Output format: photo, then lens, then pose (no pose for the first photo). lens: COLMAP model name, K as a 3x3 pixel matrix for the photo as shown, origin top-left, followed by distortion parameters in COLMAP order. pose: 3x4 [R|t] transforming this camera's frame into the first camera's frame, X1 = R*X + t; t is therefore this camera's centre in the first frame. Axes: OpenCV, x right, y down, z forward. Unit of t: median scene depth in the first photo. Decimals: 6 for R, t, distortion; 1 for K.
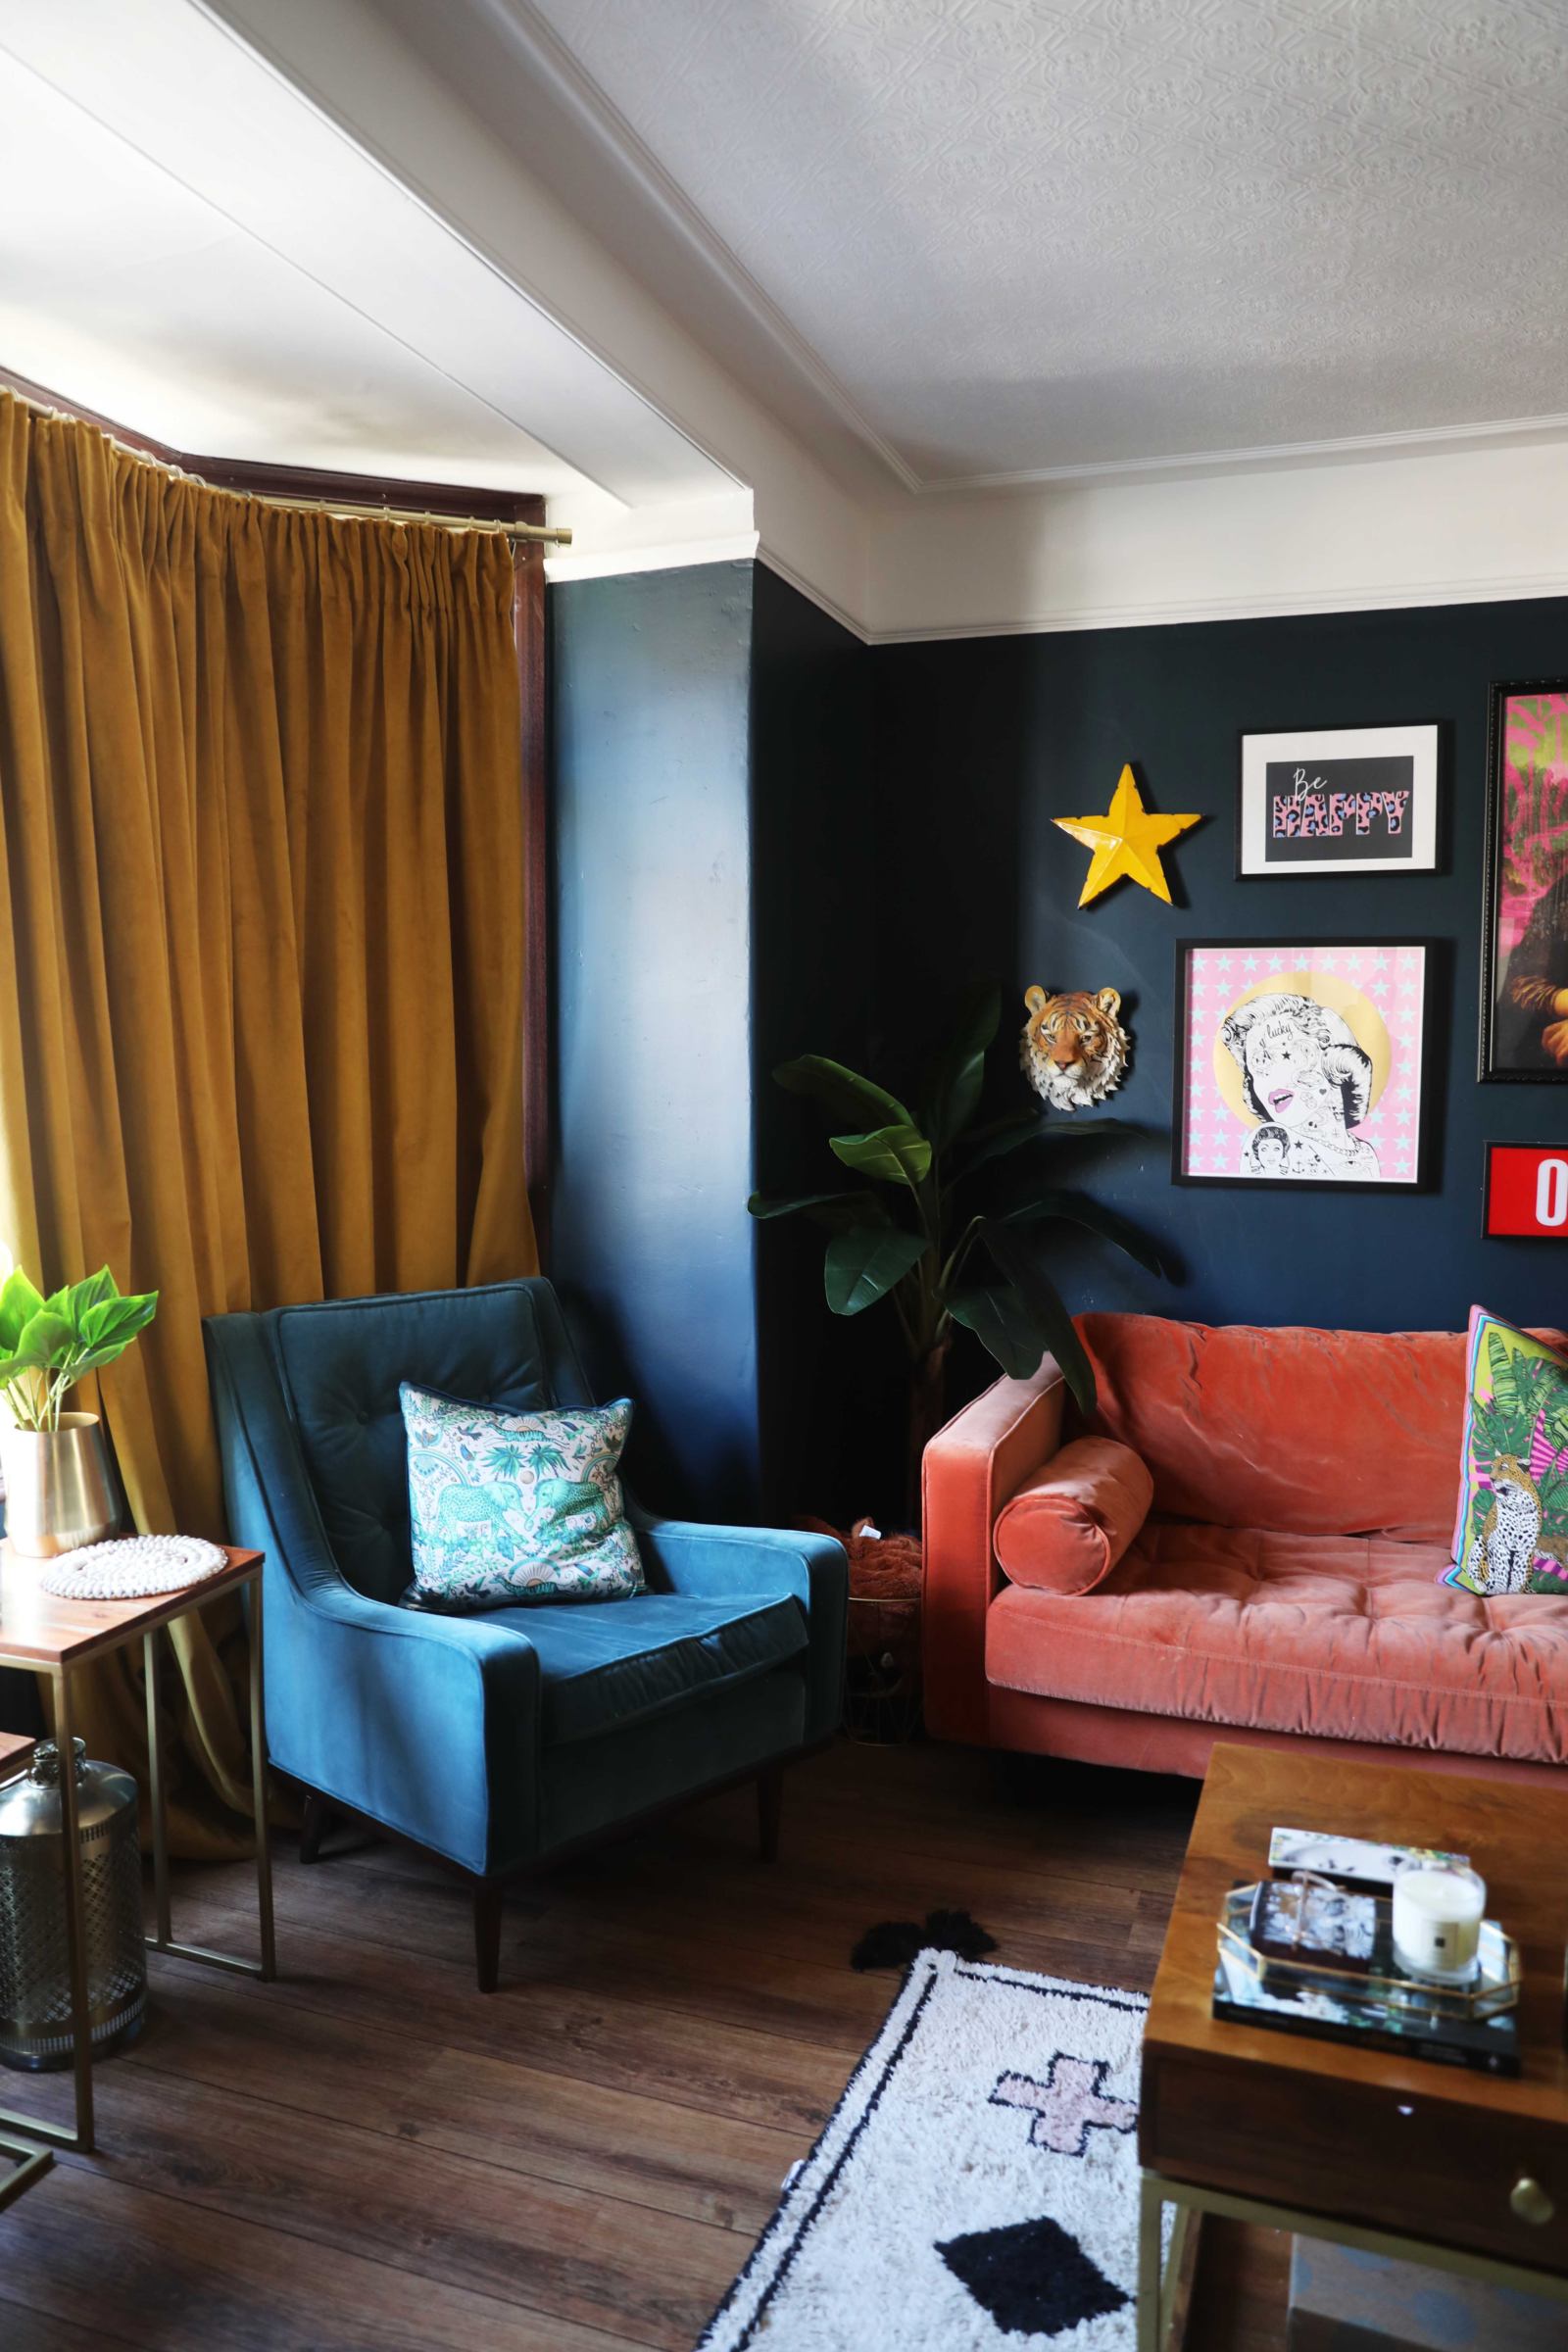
lens RADIAL K [[1609.9, 0, 798.6], [0, 1609.9, 1186.4], [0, 0, 1]] dist [-0.099361, 0.076234]
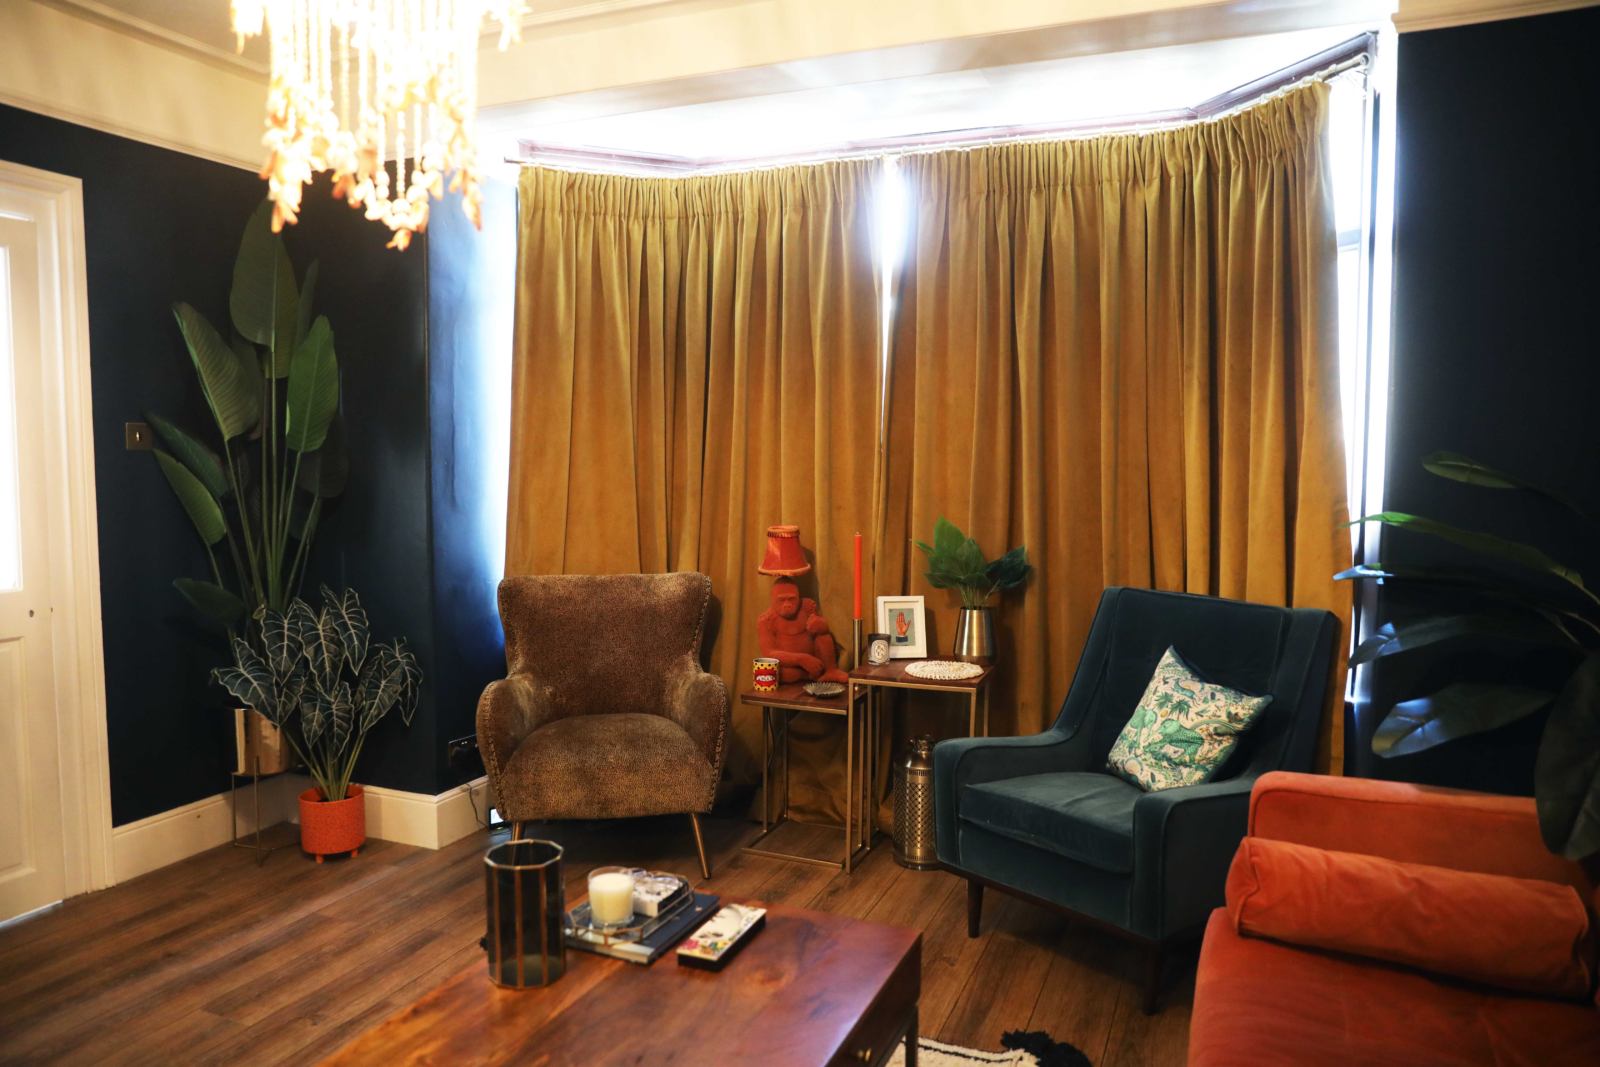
lens RADIAL K [[1095.2, 0, 800.1], [0, 1095.2, 530.2], [0, 0, 1]] dist [-0.099361, 0.076234]
pose [[-0.066306, 0.077586, -0.994778, 0.882654], [-0.091213, 0.992327, 0.083475, -0.052388], [0.993622, 0.096272, -0.058720, 0.678271]]
